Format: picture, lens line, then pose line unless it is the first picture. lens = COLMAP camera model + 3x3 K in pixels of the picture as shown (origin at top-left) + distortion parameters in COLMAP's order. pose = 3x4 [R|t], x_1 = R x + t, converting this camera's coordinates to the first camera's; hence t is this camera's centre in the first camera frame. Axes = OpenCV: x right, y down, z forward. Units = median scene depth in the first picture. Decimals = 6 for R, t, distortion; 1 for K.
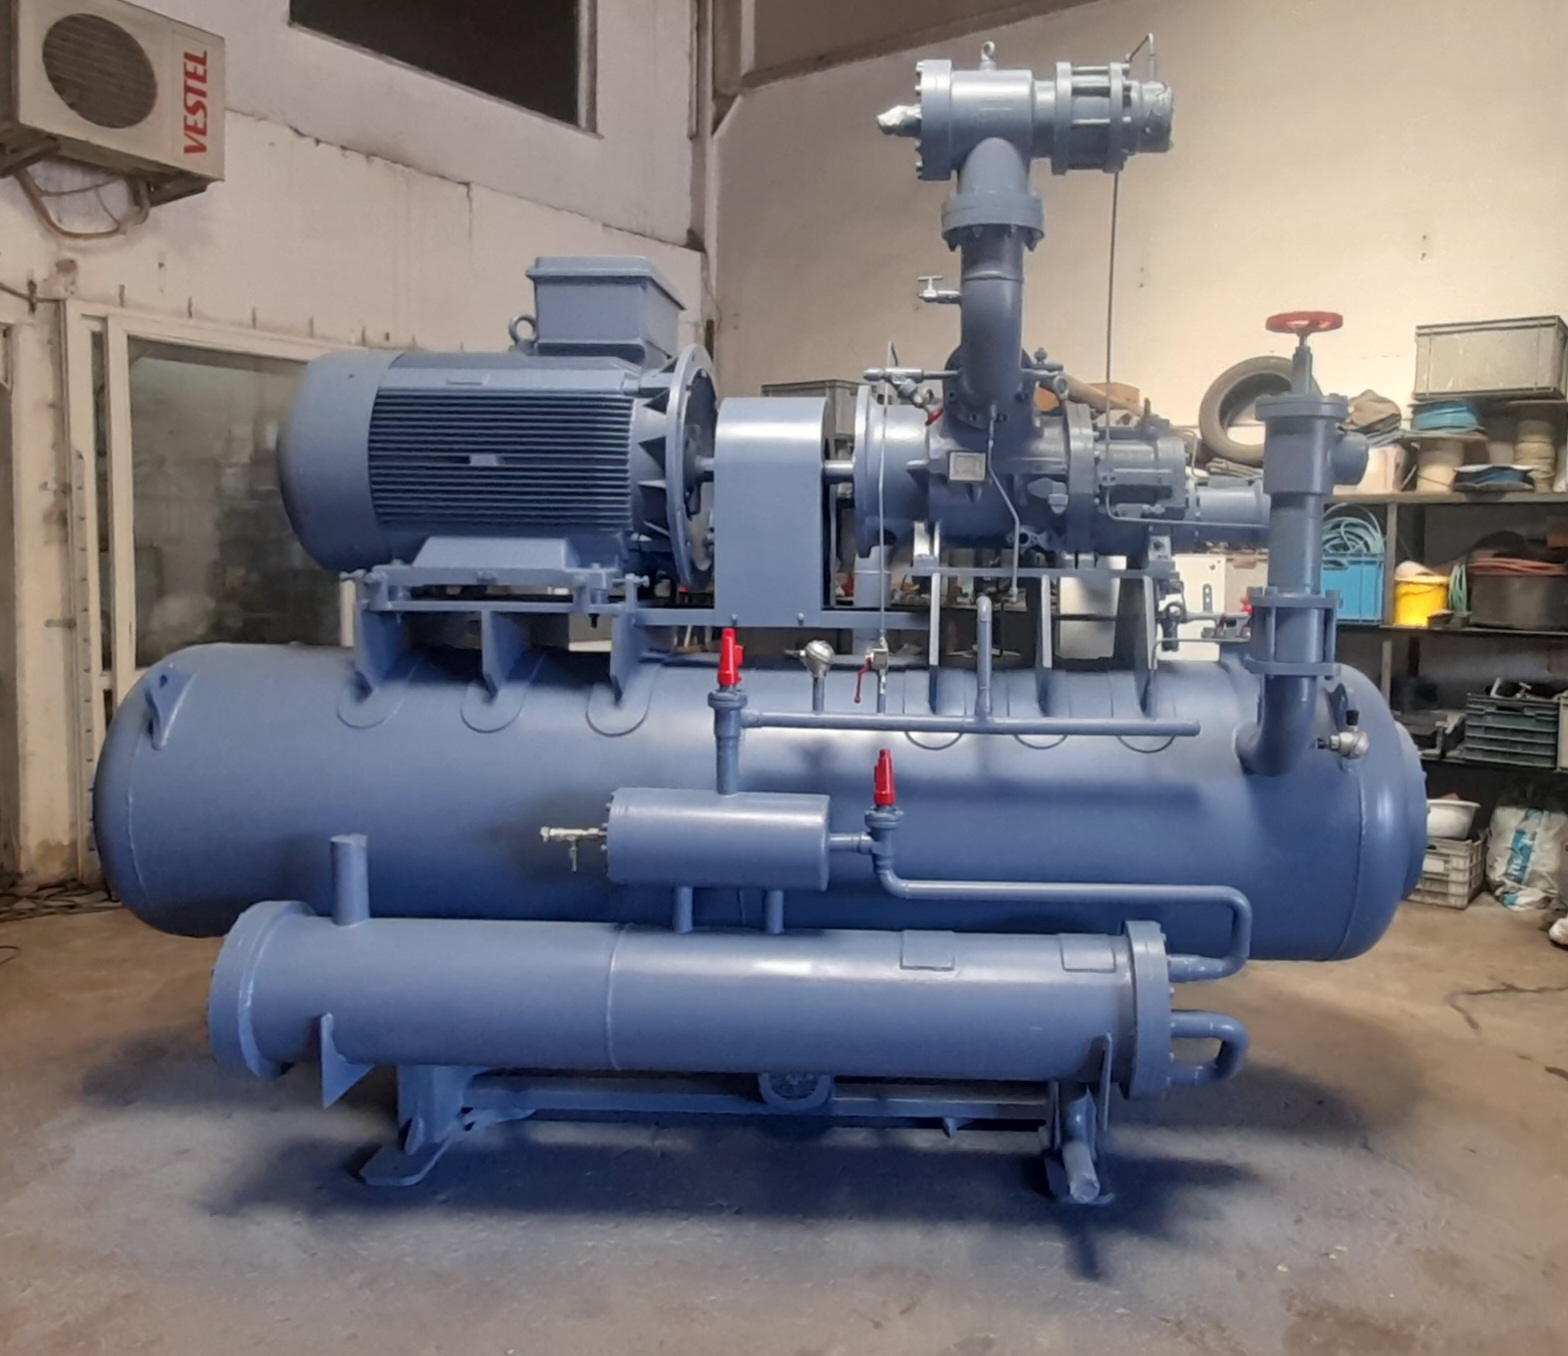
lens RADIAL K [[1267.1, 0, 864.0], [0, 1267.1, 638.8], [0, 0, 1]] dist [-0.004870, 0.017260]
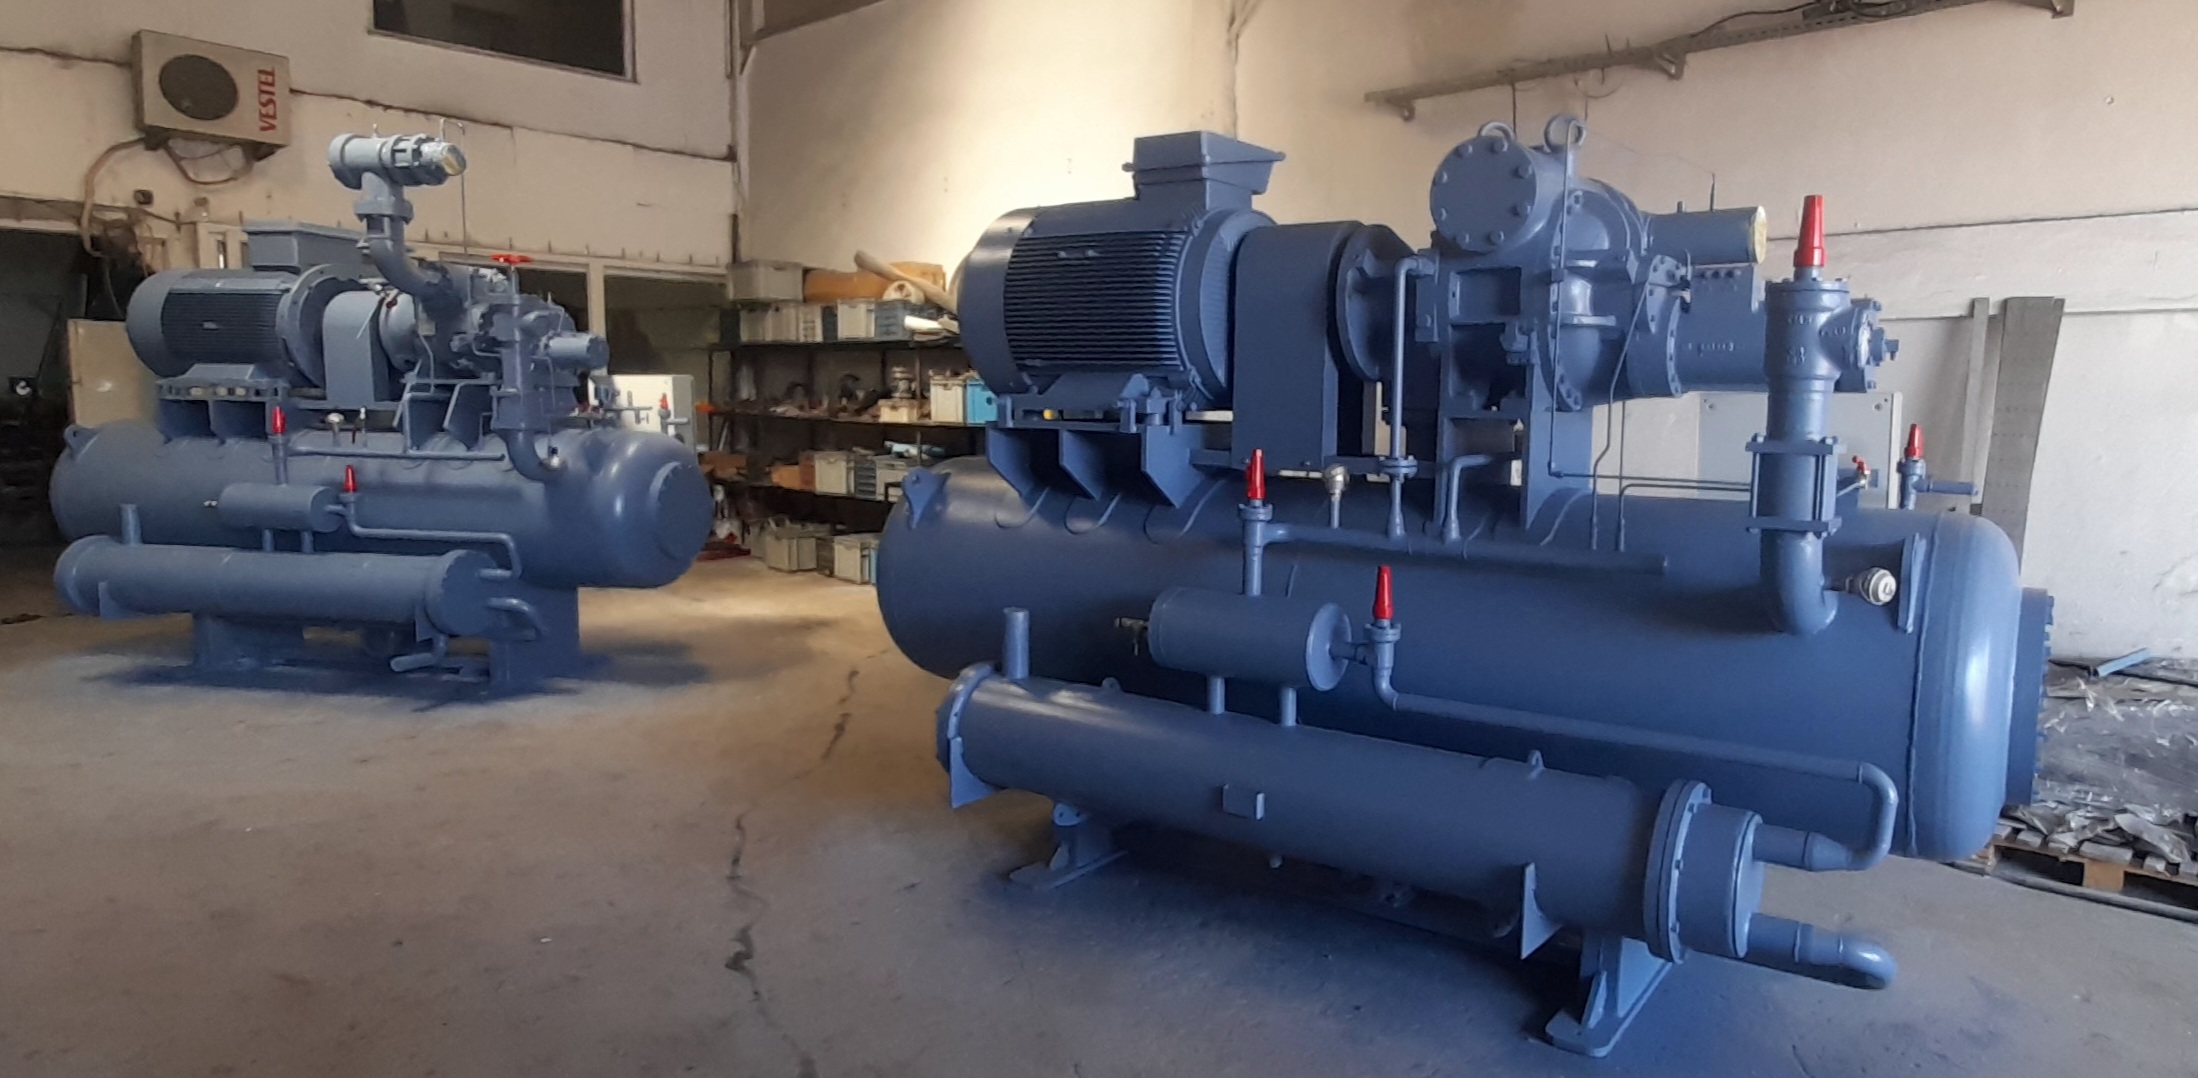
lens RADIAL K [[1293.8, 0, 1263.1], [0, 1293.8, 530.4], [0, 0, 1]] dist [-0.002498, -0.003844]
pose [[0.992089, 0.018519, -0.124160, 1.405092], [-0.014479, 0.999339, 0.033359, 0.081220], [0.124695, -0.031297, 0.991701, -0.729646]]
